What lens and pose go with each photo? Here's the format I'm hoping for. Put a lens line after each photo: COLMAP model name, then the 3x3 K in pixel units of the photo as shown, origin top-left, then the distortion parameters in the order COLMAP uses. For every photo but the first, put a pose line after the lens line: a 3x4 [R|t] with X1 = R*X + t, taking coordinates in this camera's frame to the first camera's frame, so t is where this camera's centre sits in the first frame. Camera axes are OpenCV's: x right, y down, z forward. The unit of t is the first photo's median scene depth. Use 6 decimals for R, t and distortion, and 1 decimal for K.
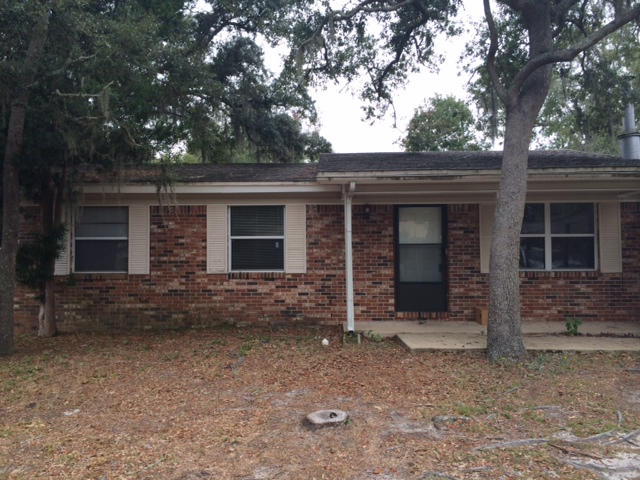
lens RADIAL K [[543.3, 0, 320.6], [0, 543.3, 236.4], [0, 0, 1]] dist [0.065027, -0.096564]
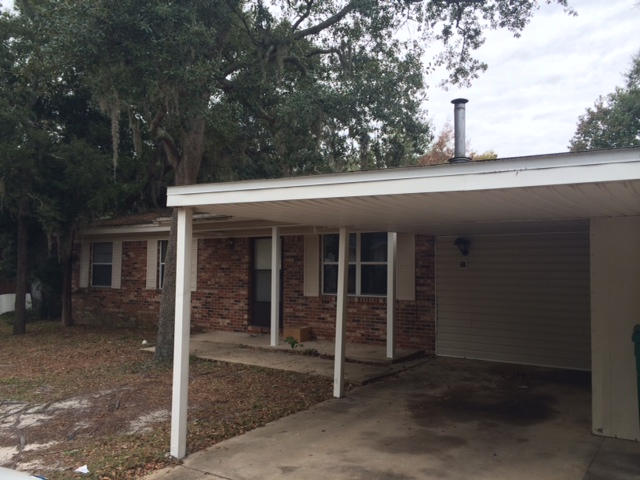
lens RADIAL K [[543.3, 0, 320.6], [0, 543.3, 238.7], [0, 0, 1]] dist [0.065027, -0.096564]
pose [[0.841828, -0.019977, -0.539377, 0.931723], [0.009536, 0.999709, -0.022143, -0.026866], [0.539662, 0.013498, 0.841773, 0.061953]]
